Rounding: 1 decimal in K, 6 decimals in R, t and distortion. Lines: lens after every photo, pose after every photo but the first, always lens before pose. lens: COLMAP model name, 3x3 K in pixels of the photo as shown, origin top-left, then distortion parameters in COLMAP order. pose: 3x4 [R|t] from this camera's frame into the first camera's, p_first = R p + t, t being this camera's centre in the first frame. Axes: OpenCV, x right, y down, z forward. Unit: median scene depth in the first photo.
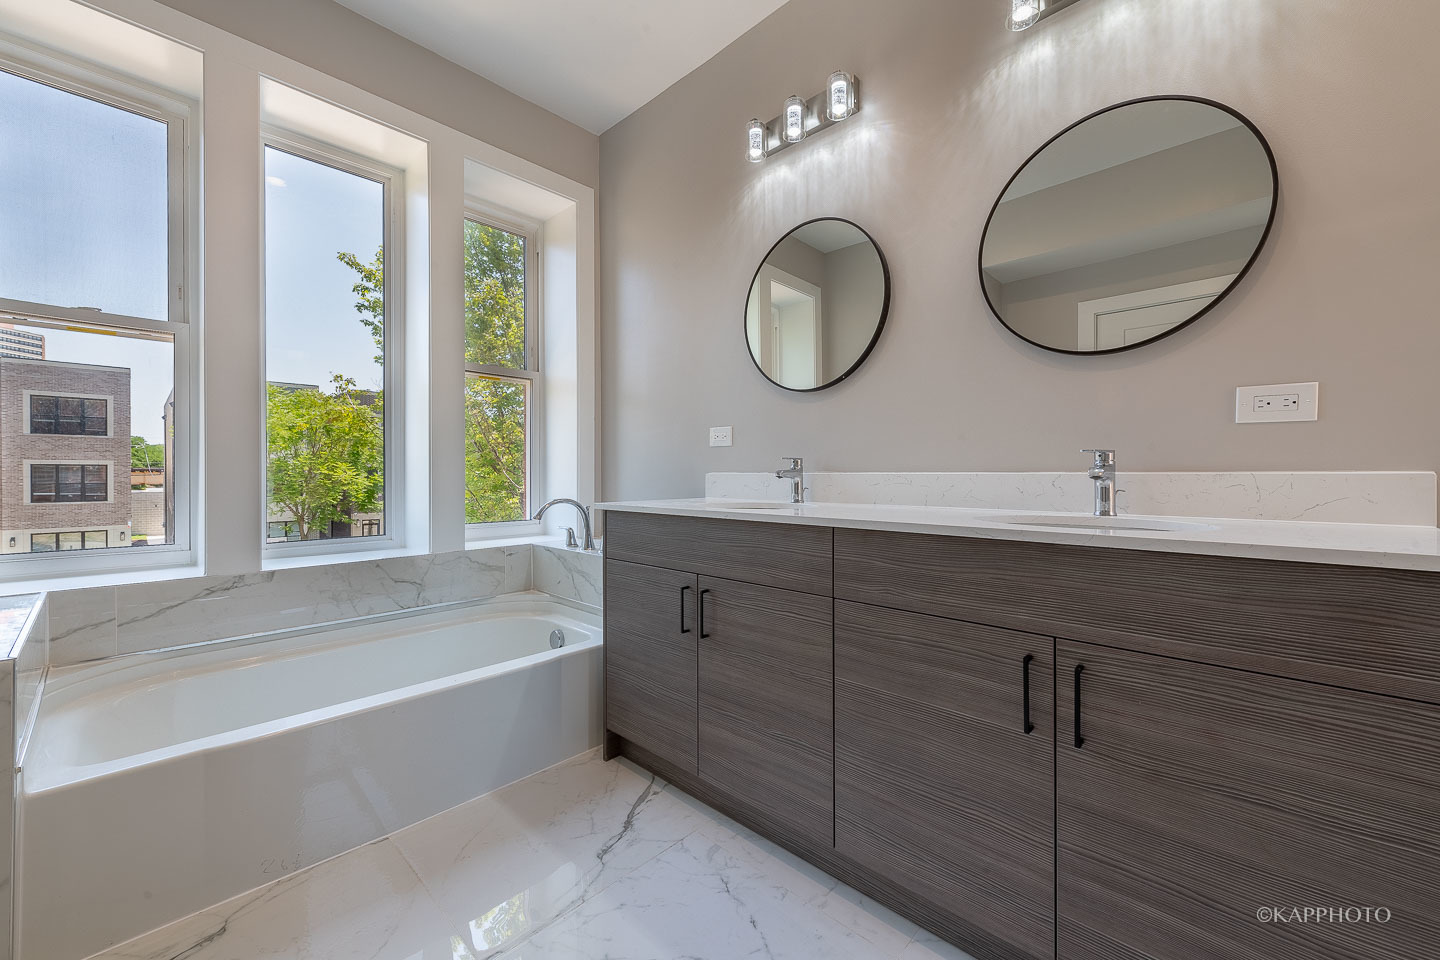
lens RADIAL K [[575.5, 0, 717.9], [0, 575.5, 471.9], [0, 0, 1]] dist [0.009073, -0.000197]
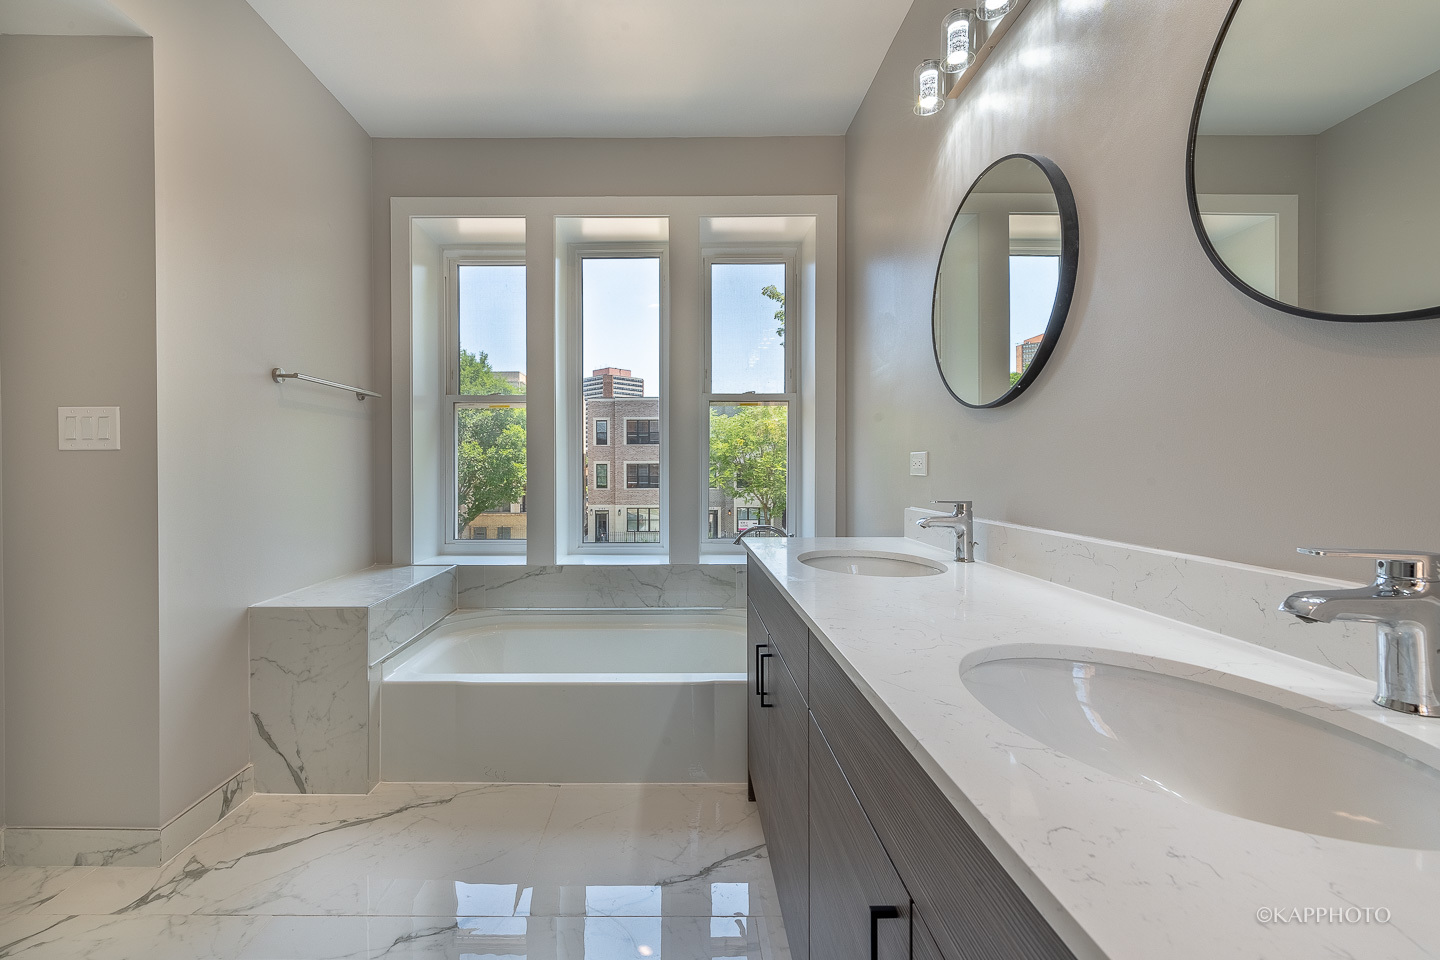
lens RADIAL K [[569.8, 0, 655.4], [0, 569.8, 471.9], [0, 0, 1]] dist [0.008846, -0.000281]
pose [[0.686416, 0.003776, -0.727199, 0.396965], [0.000816, 0.999982, 0.005963, -0.065082], [0.727208, -0.004686, 0.686401, 0.213165]]
